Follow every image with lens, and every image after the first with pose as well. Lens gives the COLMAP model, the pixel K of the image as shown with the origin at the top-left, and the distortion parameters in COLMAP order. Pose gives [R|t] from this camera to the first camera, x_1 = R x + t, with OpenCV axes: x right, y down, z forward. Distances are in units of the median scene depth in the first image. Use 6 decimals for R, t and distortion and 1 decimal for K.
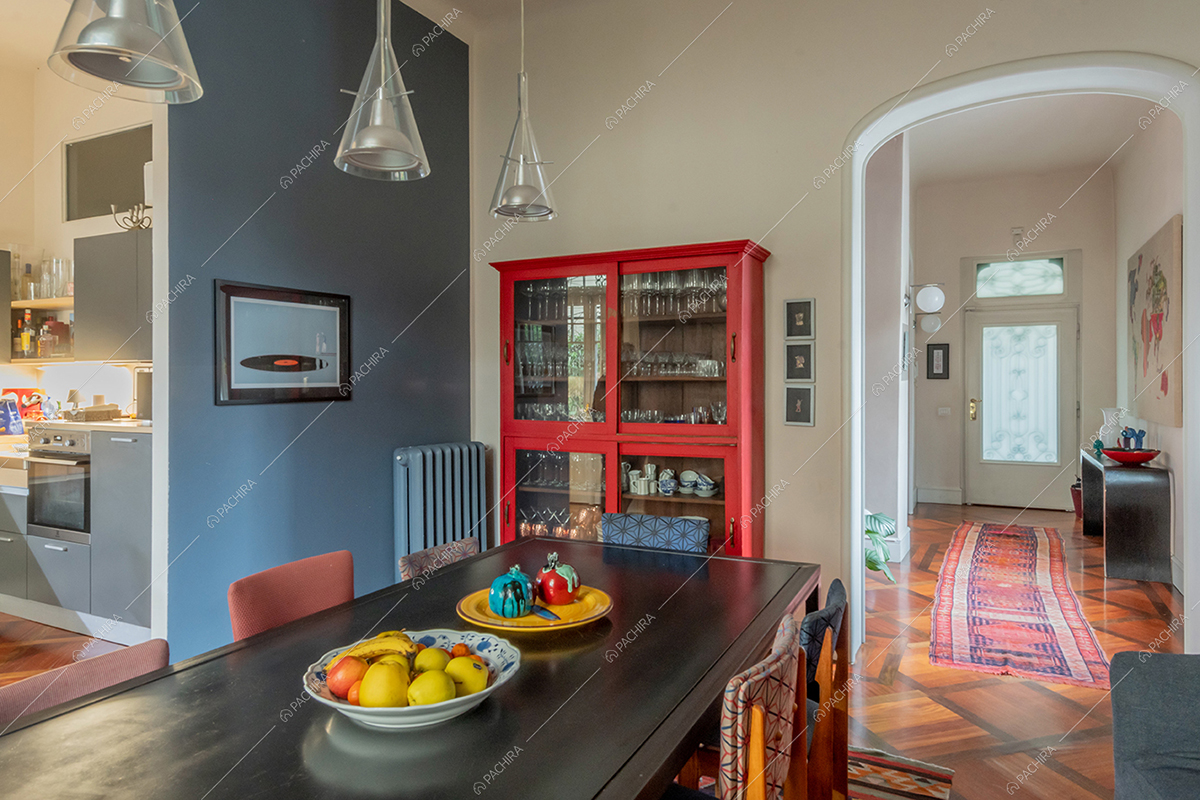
lens RADIAL K [[734.6, 0, 598.4], [0, 734.6, 399.5], [0, 0, 1]] dist [0.010939, 0.001460]
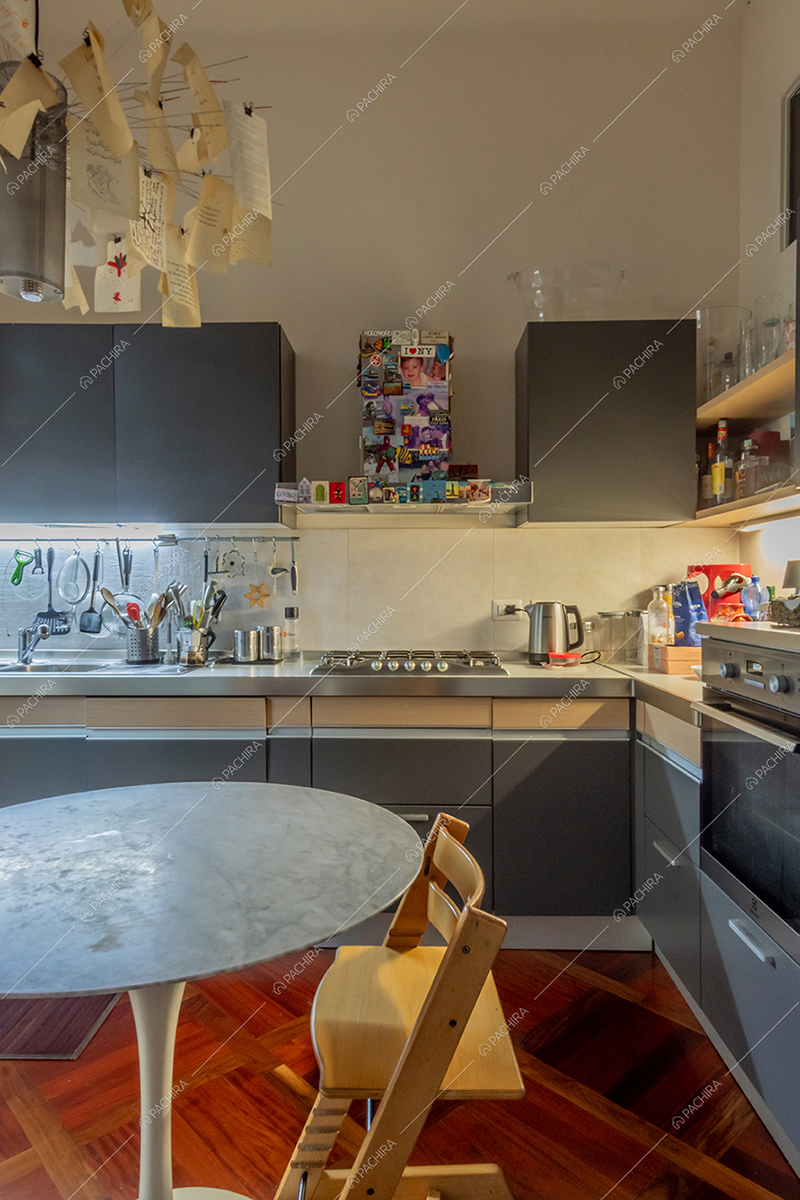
lens RADIAL K [[734.6, 0, 399.5], [0, 734.6, 600.1], [0, 0, 1]] dist [0.010939, 0.001460]
pose [[0.435843, 0.003765, -0.900015, -0.380833], [-0.006921, 0.999976, 0.000832, 0.014054], [0.899996, 0.005866, 0.435859, 0.545077]]
